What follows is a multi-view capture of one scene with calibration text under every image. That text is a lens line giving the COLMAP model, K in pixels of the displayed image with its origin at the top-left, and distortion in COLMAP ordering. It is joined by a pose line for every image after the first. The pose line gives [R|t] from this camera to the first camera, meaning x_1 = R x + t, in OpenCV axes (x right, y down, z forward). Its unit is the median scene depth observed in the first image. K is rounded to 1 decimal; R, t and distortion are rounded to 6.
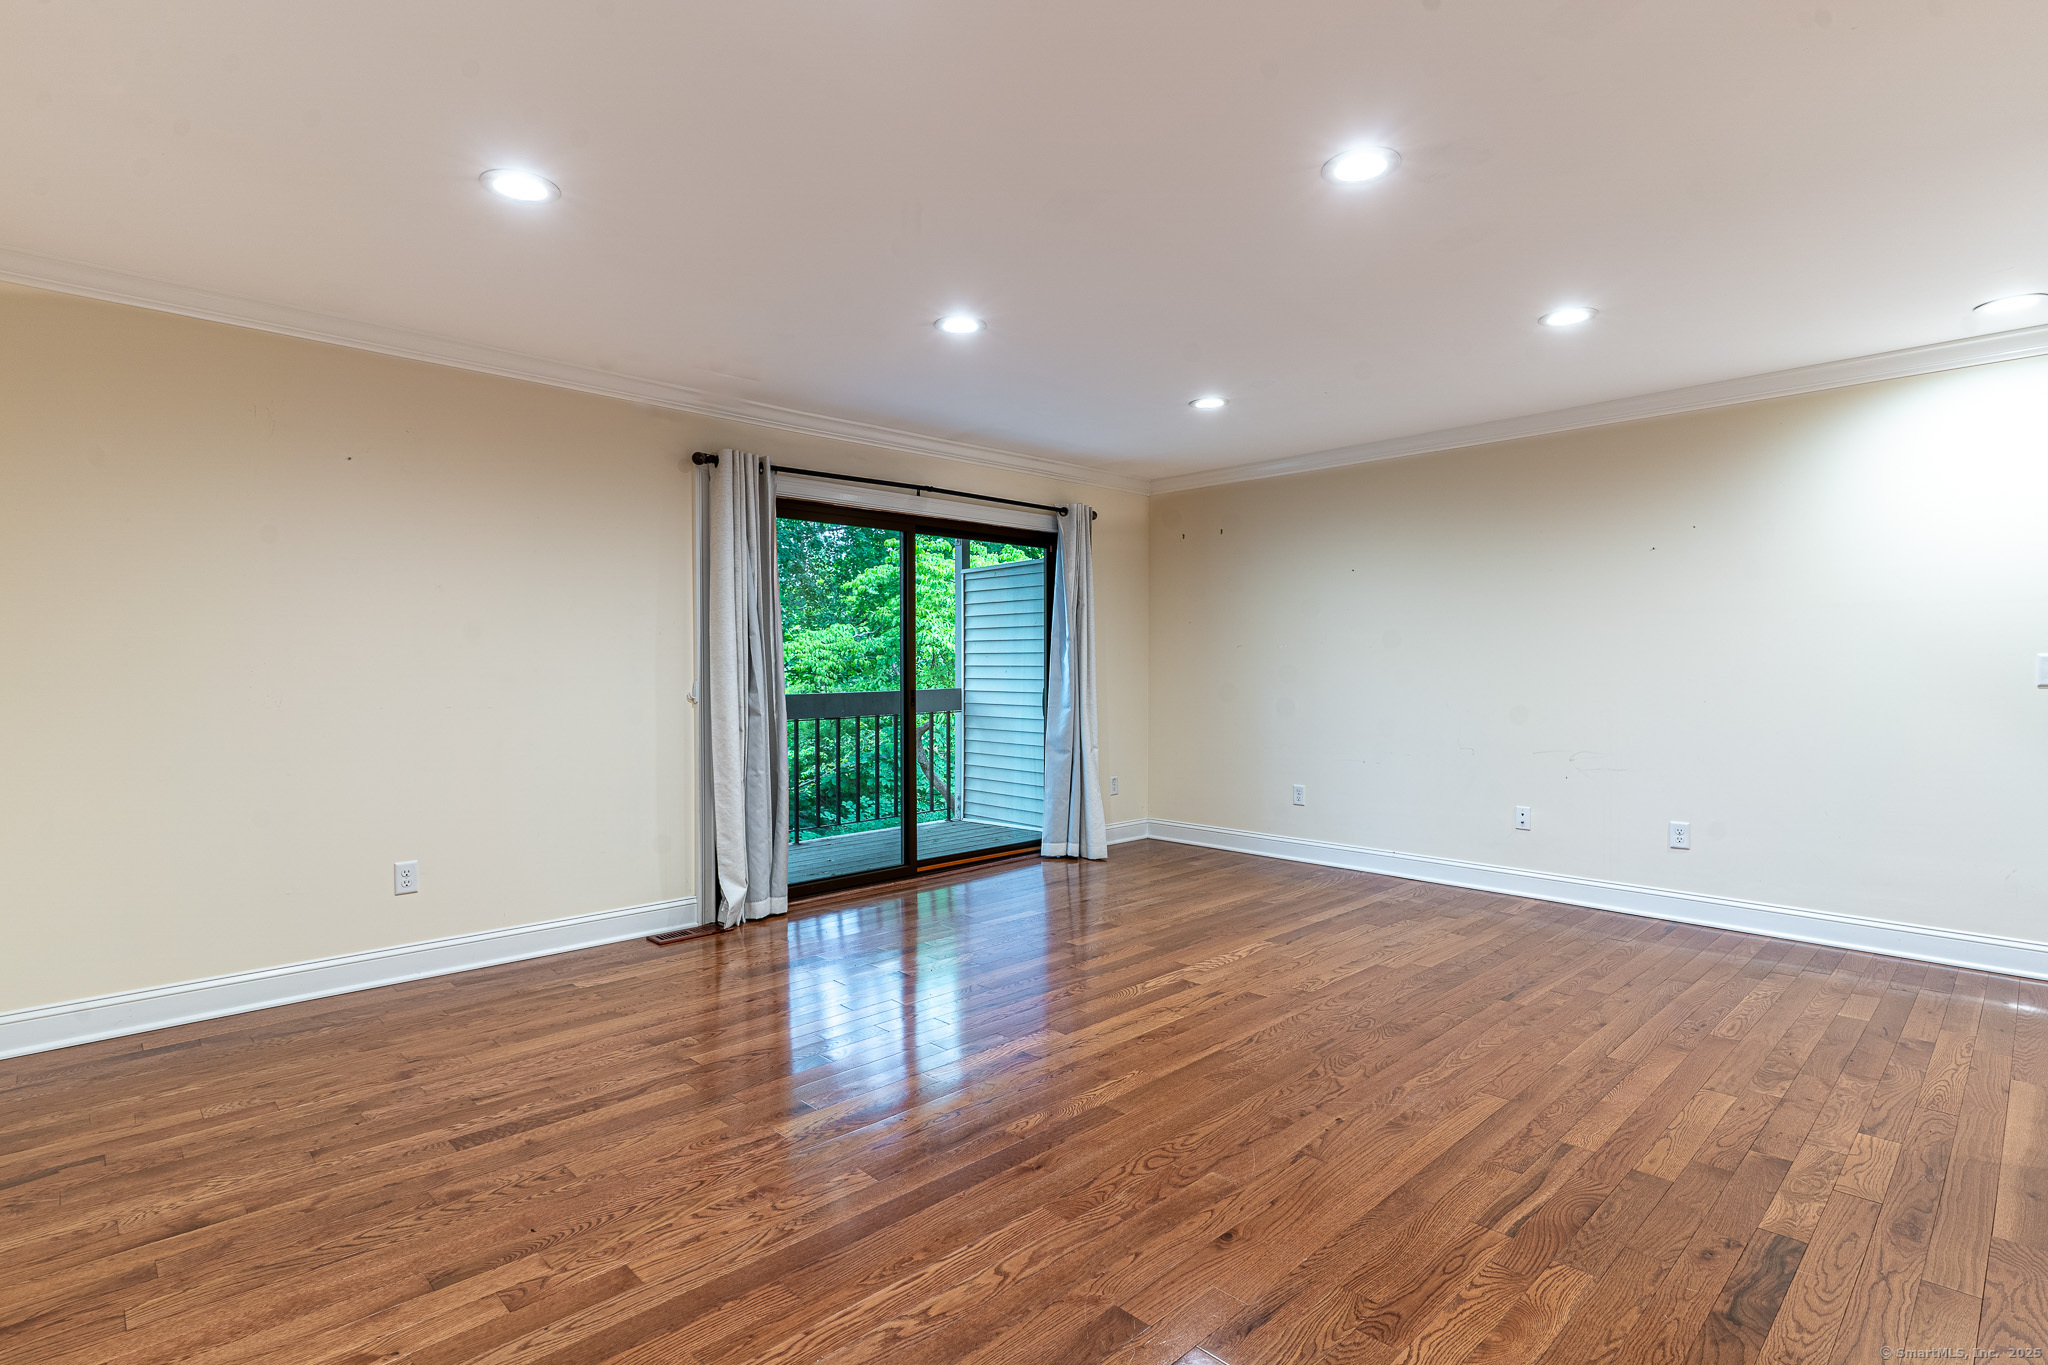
lens RADIAL K [[993.1, 0, 1013.4], [0, 993.1, 676.4], [0, 0, 1]] dist [0.000676, -0.000416]
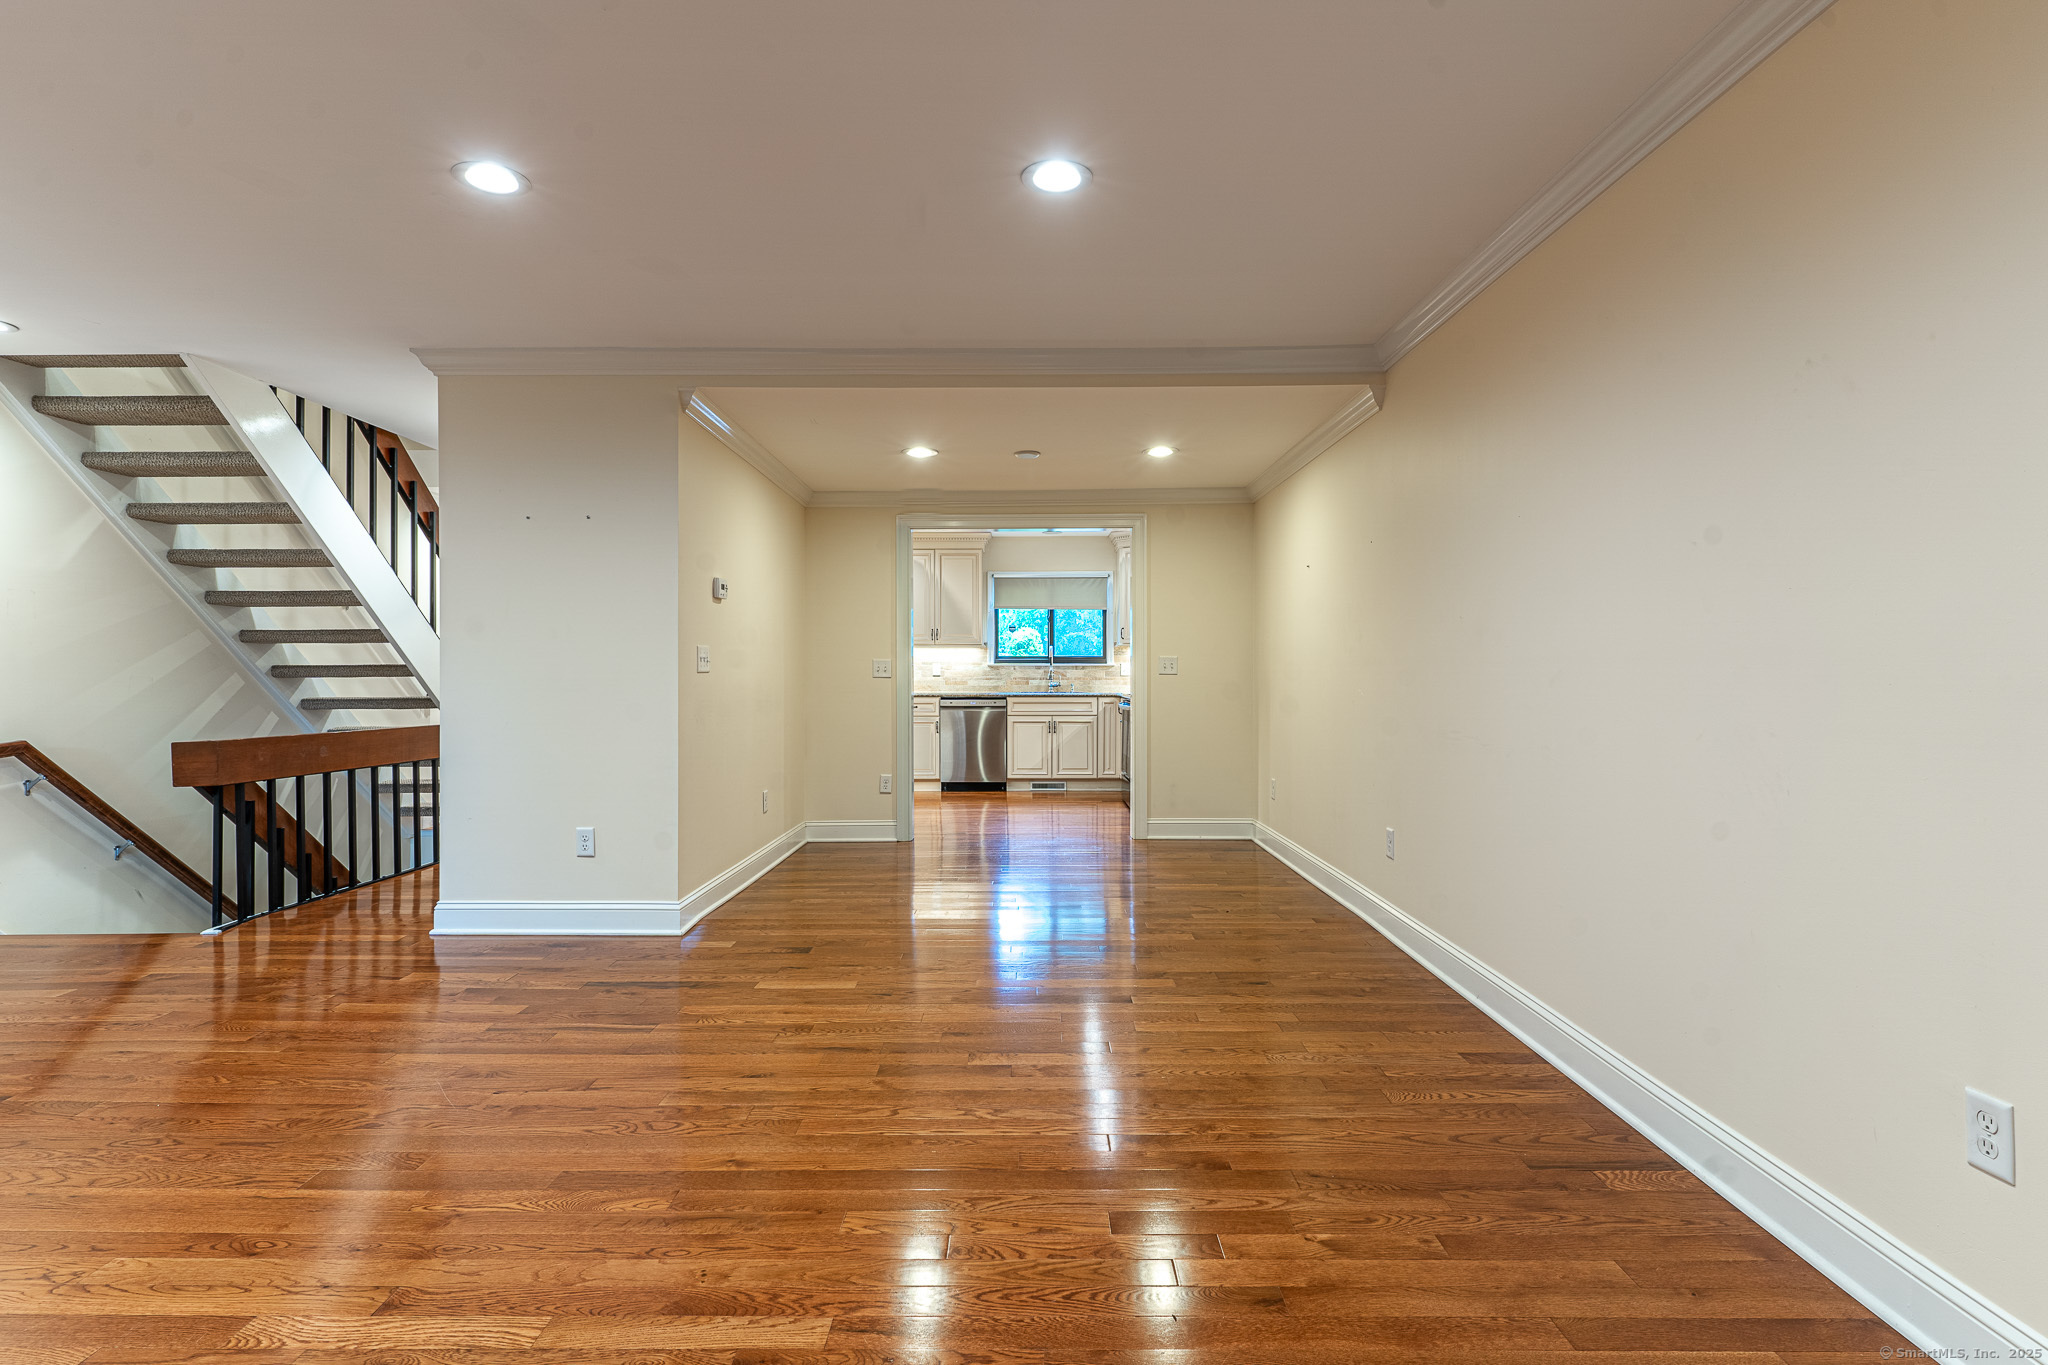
lens RADIAL K [[988.0, 0, 1024.0], [0, 988.0, 682.5], [0, 0, 1]] dist [0.000859, -0.000415]
pose [[-0.717363, -0.010424, 0.696621, -0.438648], [0.005070, 0.999783, 0.020182, 0.000530], [-0.696681, 0.018010, -0.717155, 0.759476]]
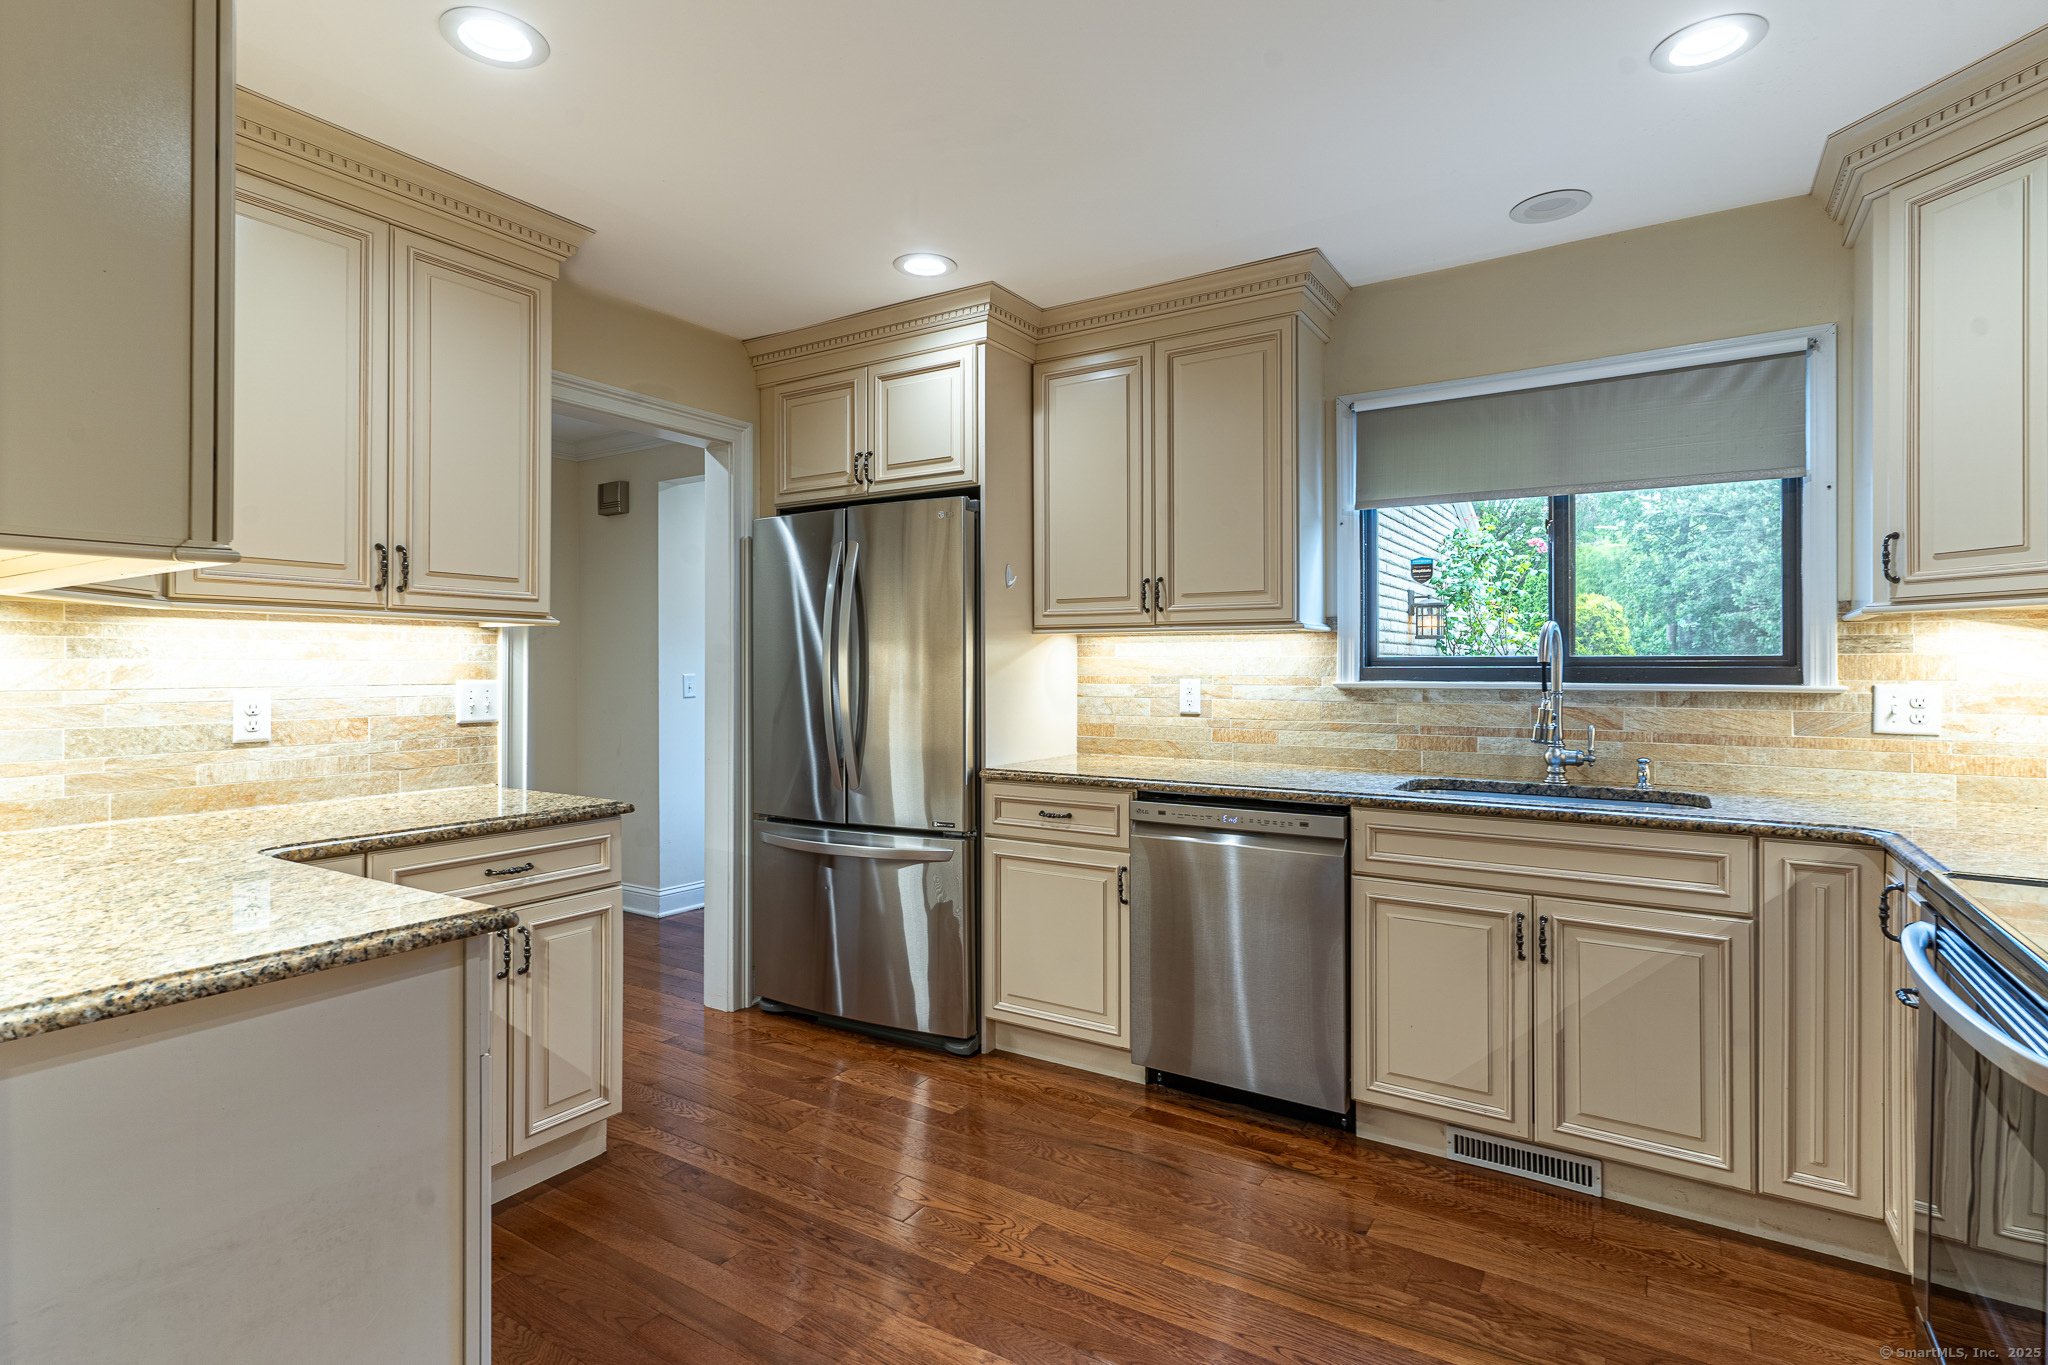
lens RADIAL K [[1010.4, 0, 1008.5], [0, 1010.4, 669.3], [0, 0, 1]] dist [0.004269, 0.000646]
pose [[-0.227471, -0.004368, 0.973775, 0.487281], [0.008698, 0.999941, 0.006517, -0.012833], [-0.973746, 0.009952, -0.227419, -0.356570]]
